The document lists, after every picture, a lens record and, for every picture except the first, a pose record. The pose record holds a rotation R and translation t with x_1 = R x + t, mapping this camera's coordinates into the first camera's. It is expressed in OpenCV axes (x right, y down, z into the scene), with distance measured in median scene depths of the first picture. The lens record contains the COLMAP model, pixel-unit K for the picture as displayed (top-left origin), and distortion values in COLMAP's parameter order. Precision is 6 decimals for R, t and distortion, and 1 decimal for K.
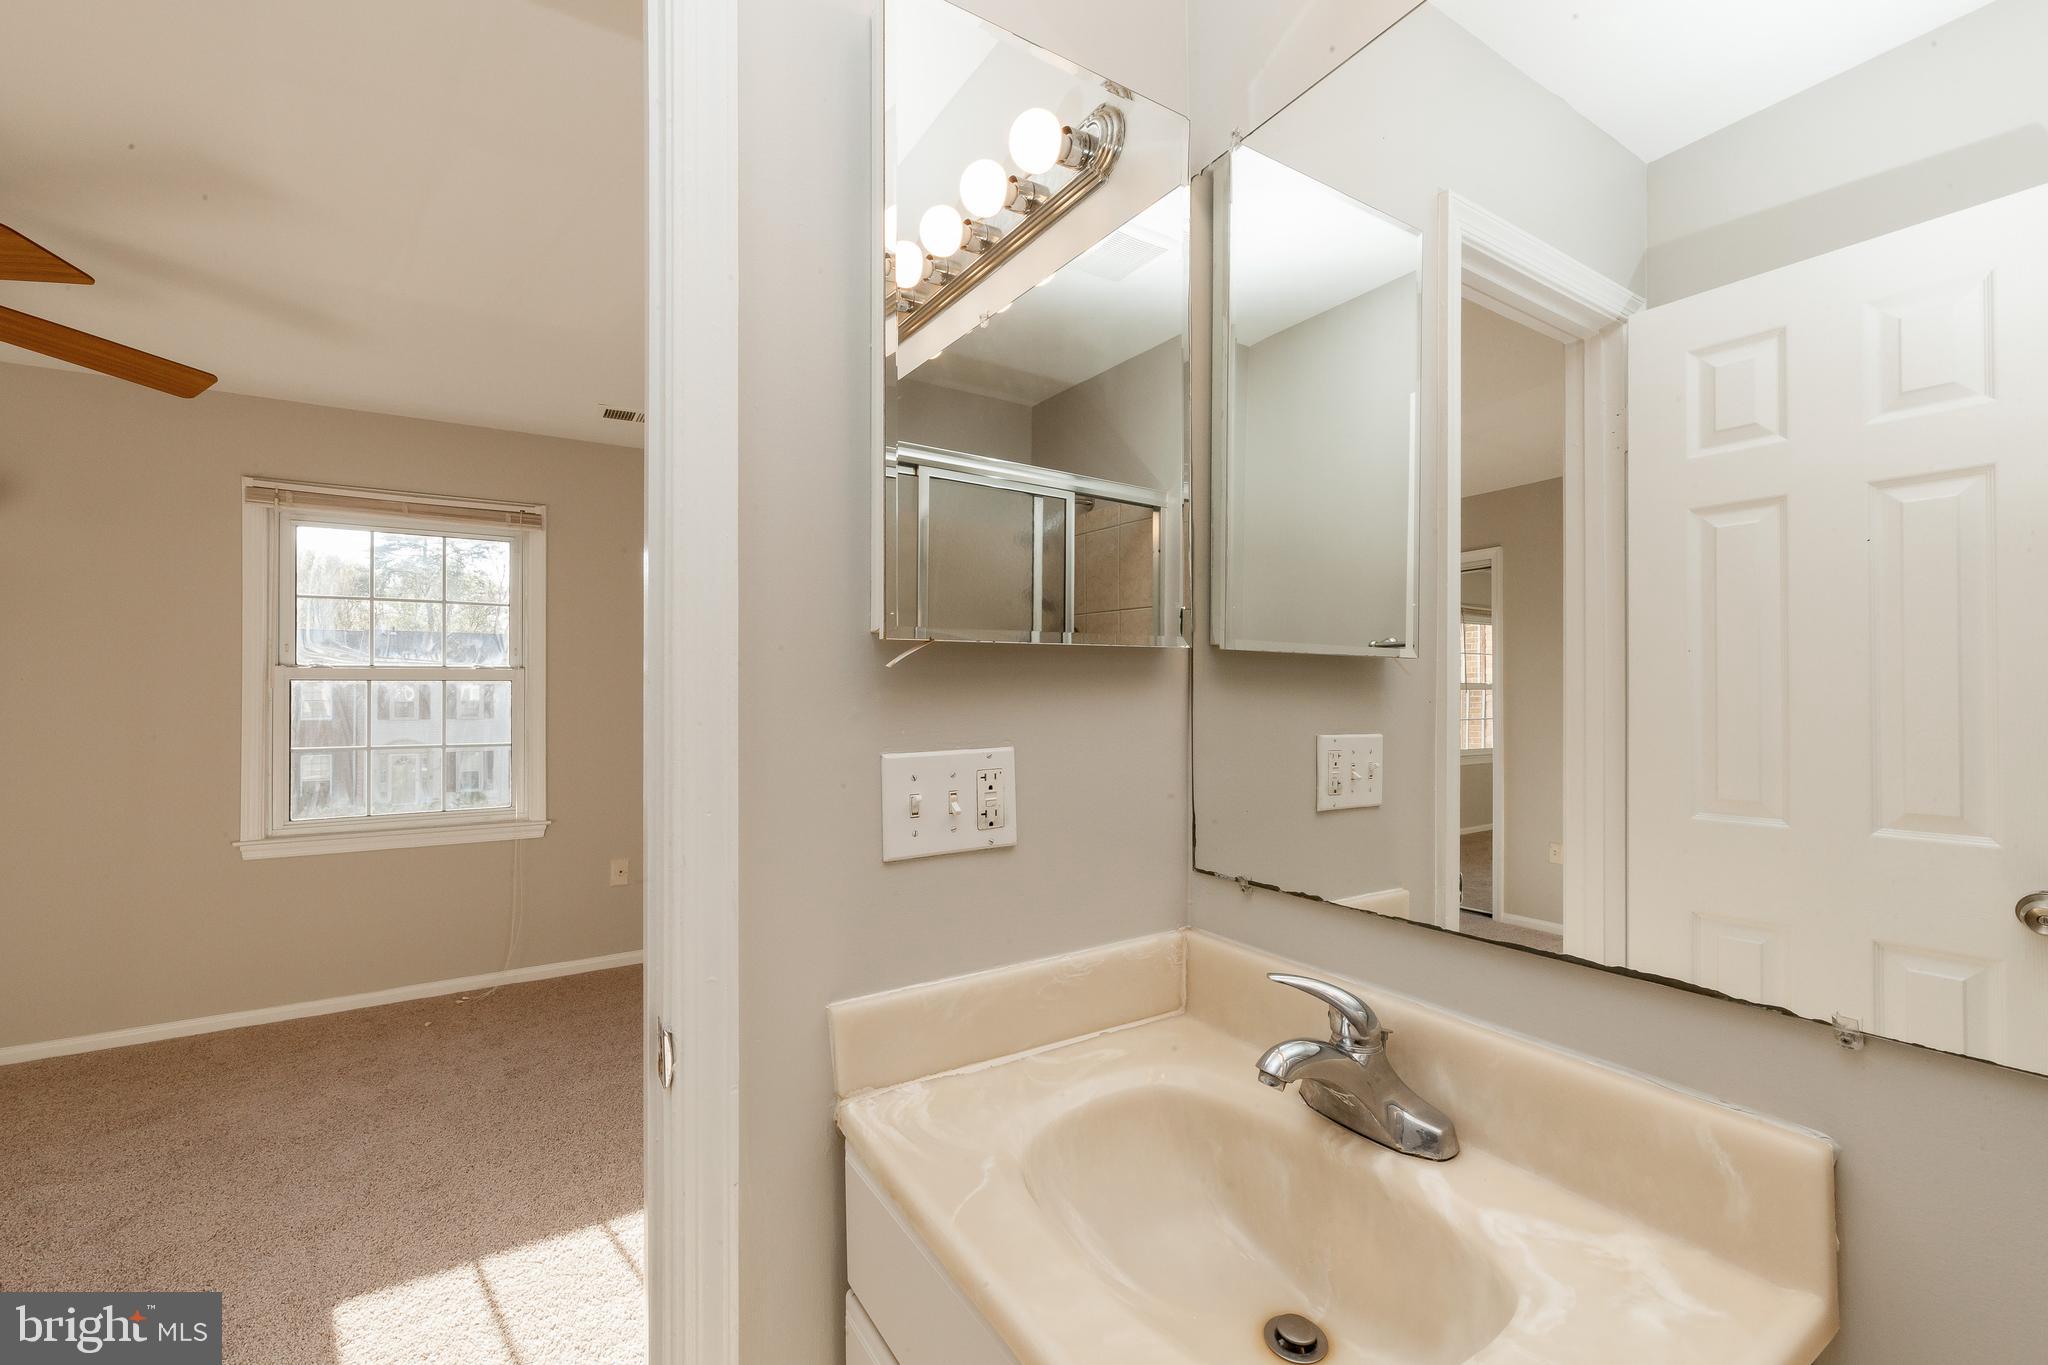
lens RADIAL K [[844.1, 0, 1026.8], [0, 844.1, 684.4], [0, 0, 1]] dist [-0.003103, 0.000447]
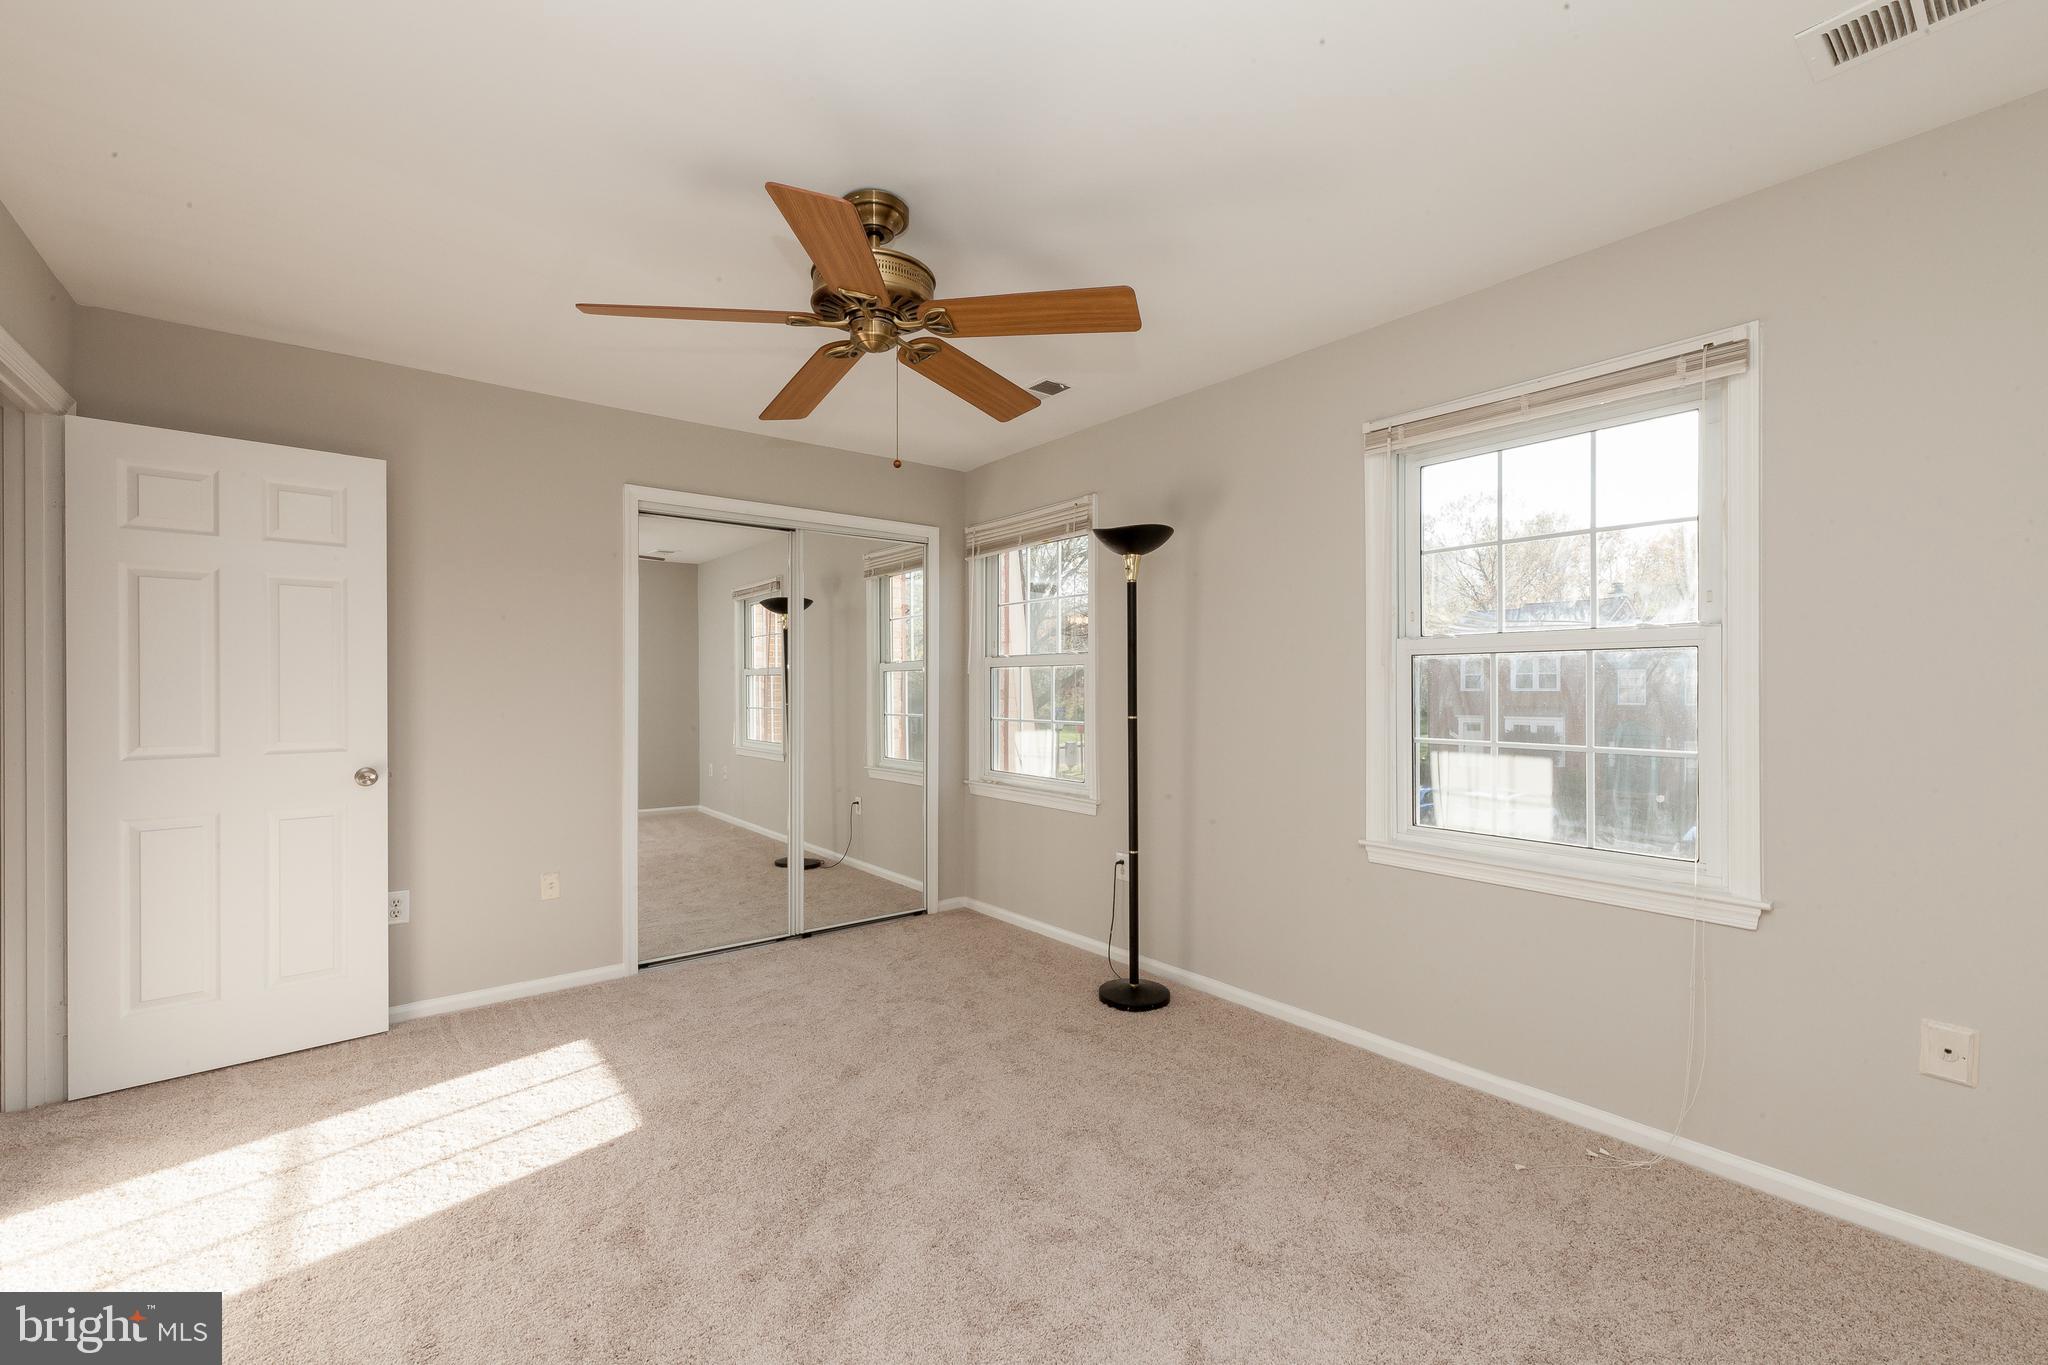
lens RADIAL K [[844.1, 0, 1028.6], [0, 844.1, 685.2], [0, 0, 1]] dist [-0.003103, 0.000447]
pose [[0.111579, 0.002752, -0.993752, -0.087962], [0.011610, 0.999924, 0.004073, 0.015421], [0.993688, -0.011992, 0.111539, 0.495410]]
